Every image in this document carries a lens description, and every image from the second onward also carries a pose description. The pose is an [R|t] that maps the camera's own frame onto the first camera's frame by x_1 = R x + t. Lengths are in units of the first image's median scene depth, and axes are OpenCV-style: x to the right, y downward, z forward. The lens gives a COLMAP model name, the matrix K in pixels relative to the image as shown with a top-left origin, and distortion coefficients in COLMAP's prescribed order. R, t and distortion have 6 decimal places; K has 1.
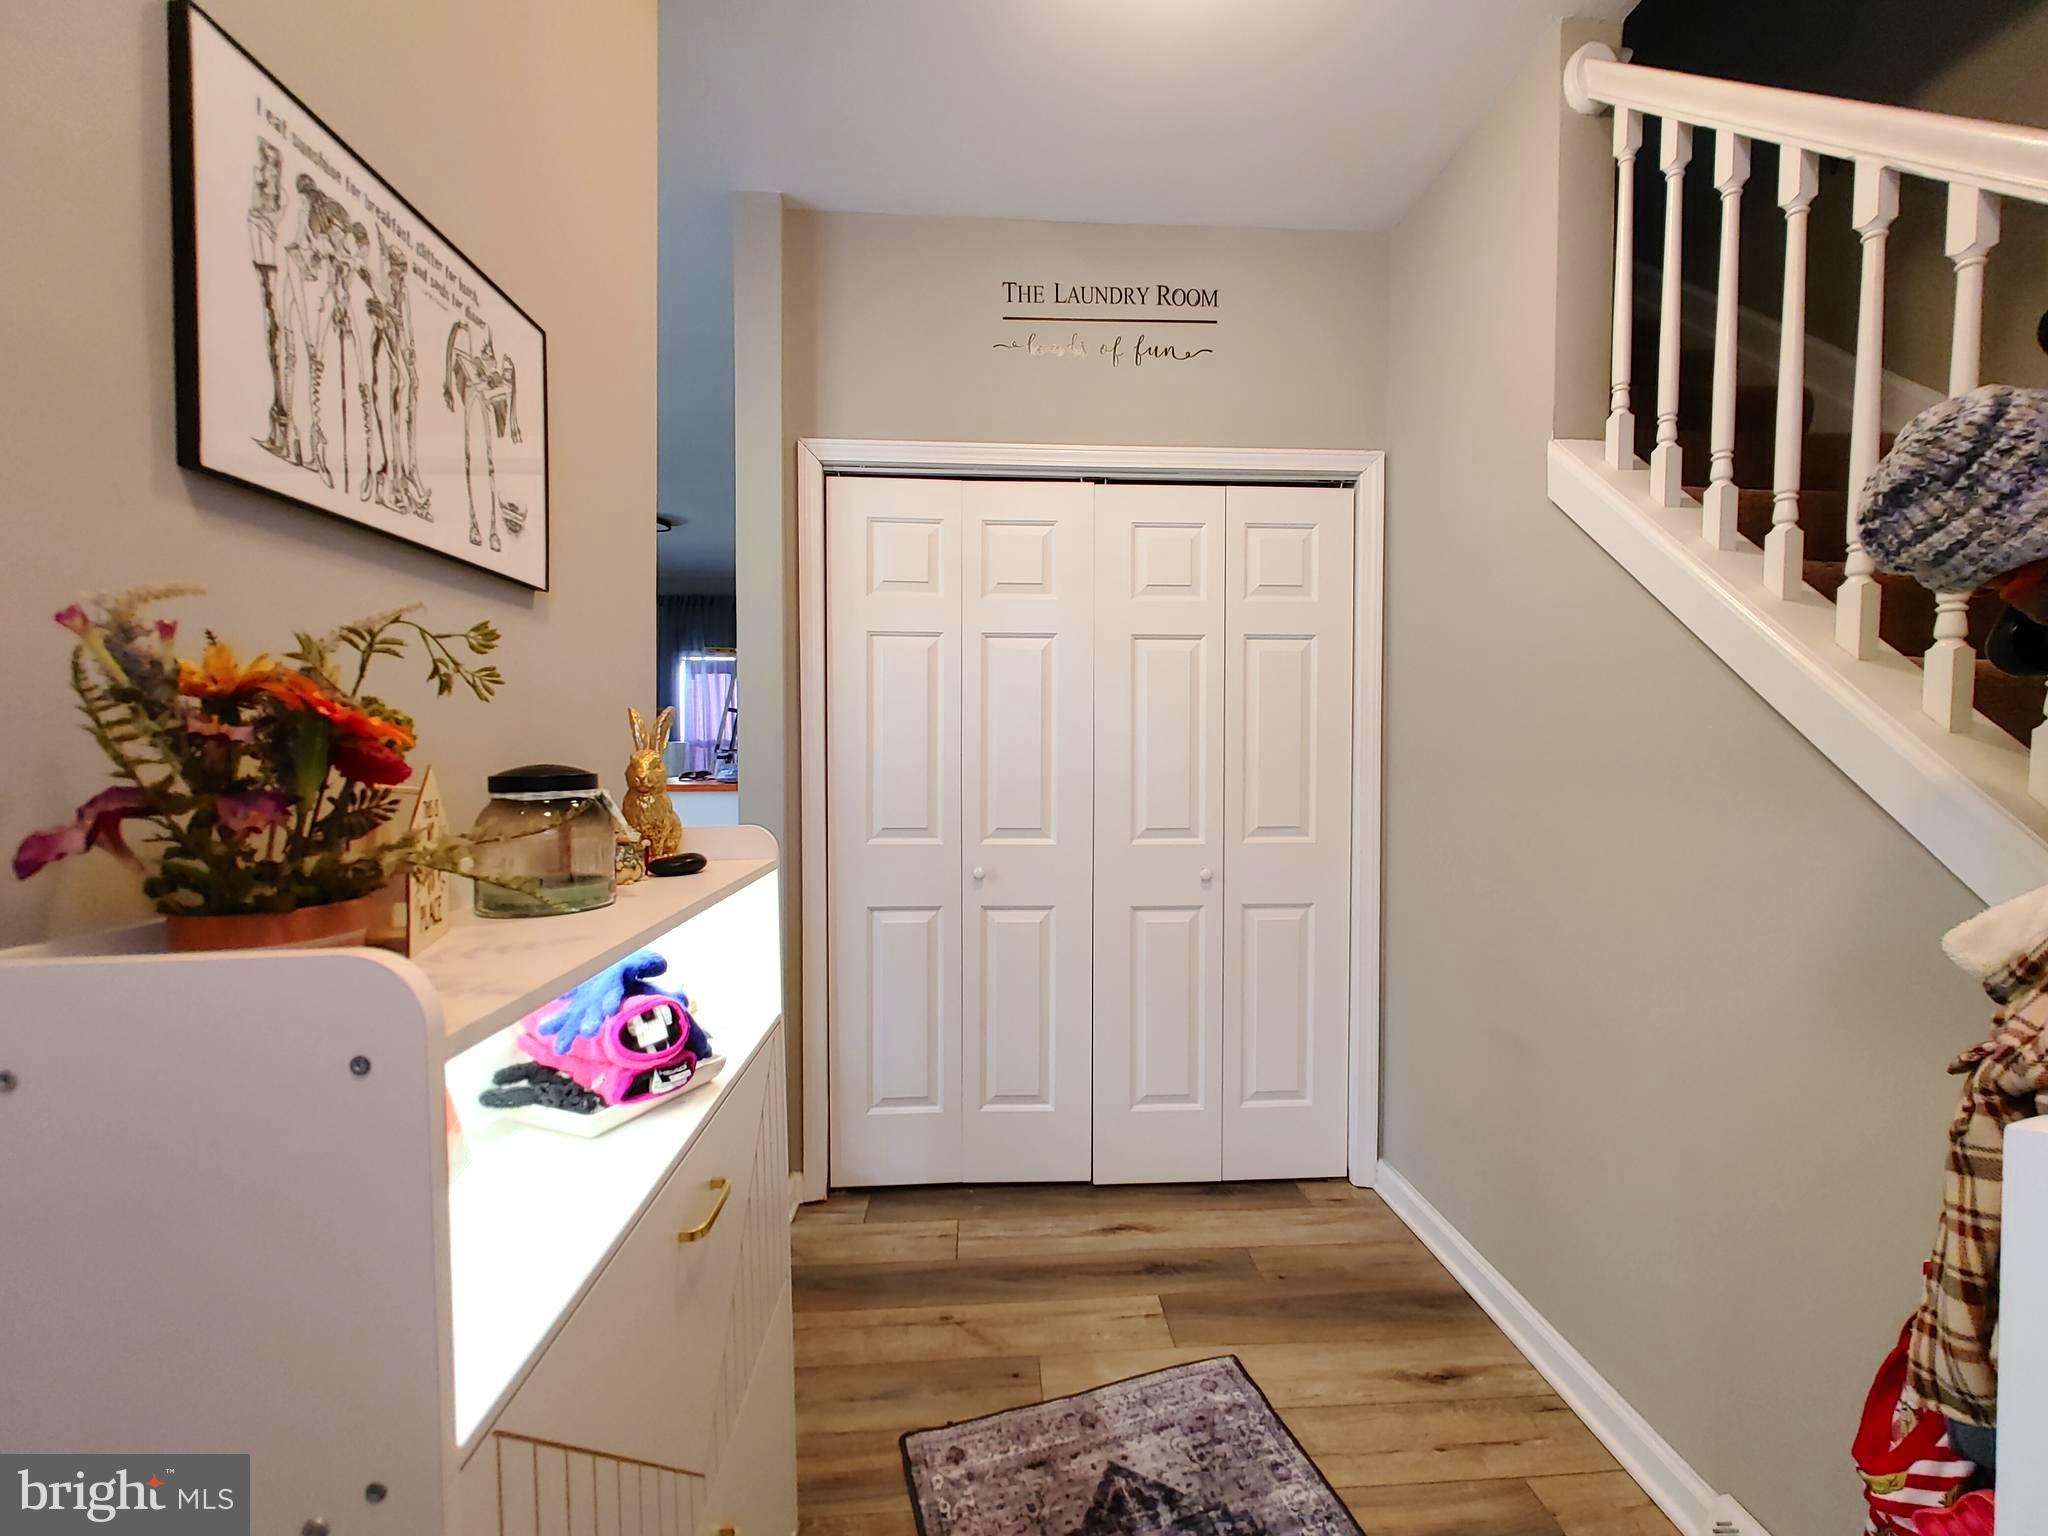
lens RADIAL K [[876.0, 0, 1029.8], [0, 876.0, 773.6], [0, 0, 1]] dist [0.000604, -0.000029]
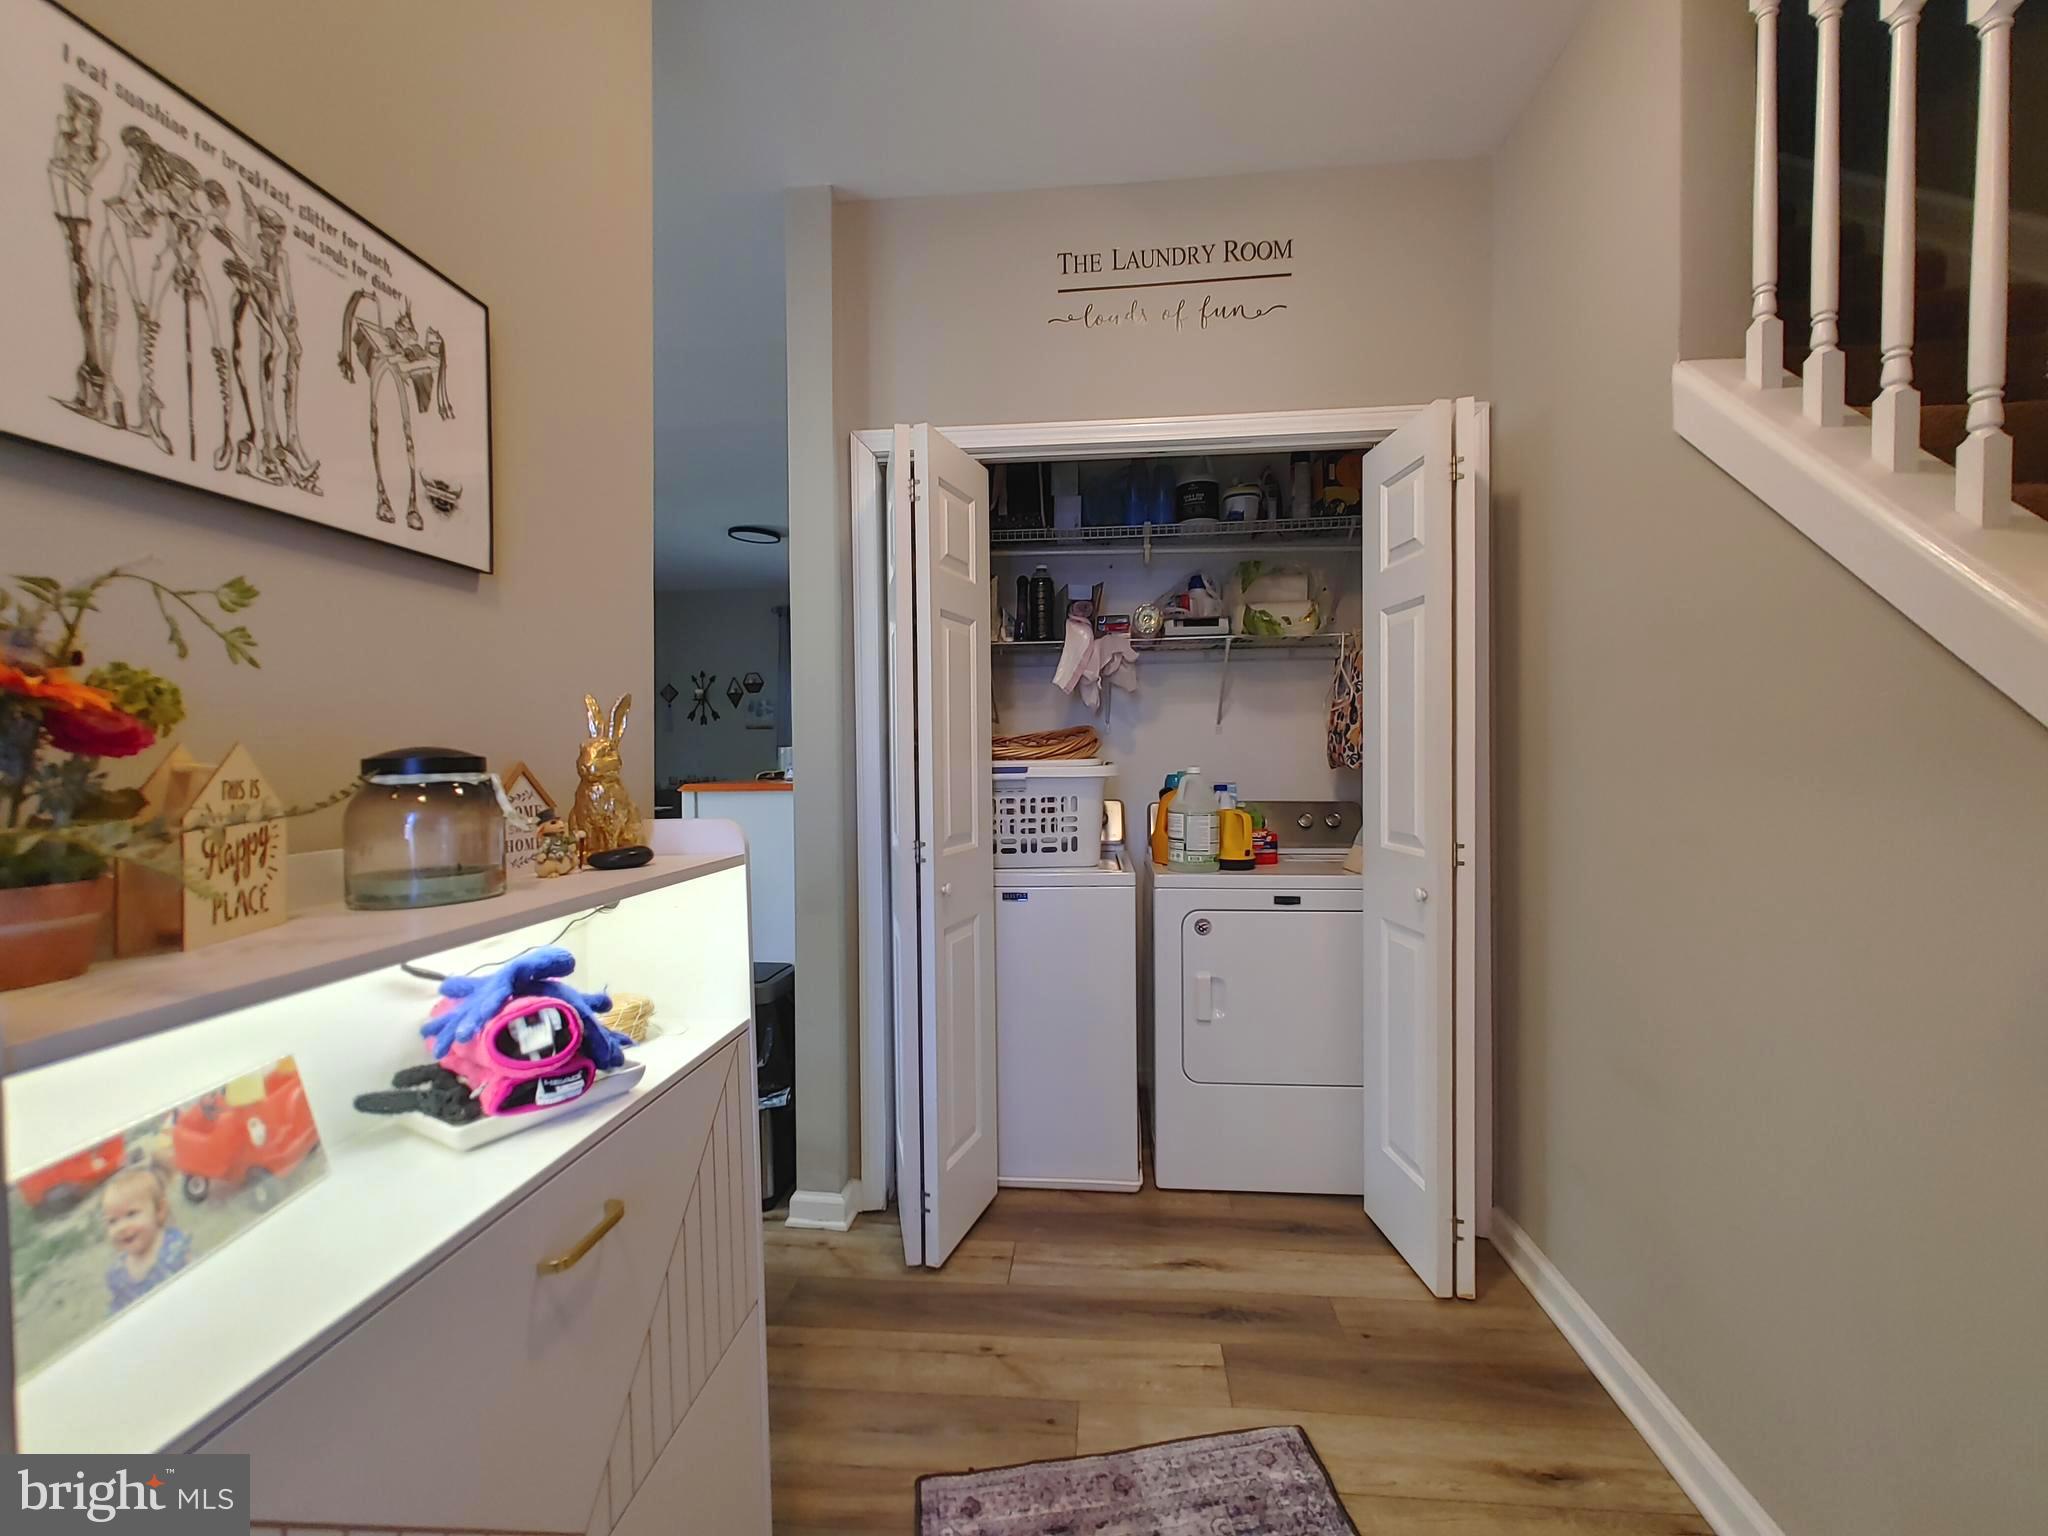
lens RADIAL K [[876.0, 0, 1029.0], [0, 876.0, 768.0], [0, 0, 1]] dist [0.000604, -0.000029]
pose [[0.988243, -0.009029, -0.152624, 0.121315], [0.007185, 0.999894, -0.012634, 0.015352], [0.152722, 0.011389, 0.988204, 0.092195]]
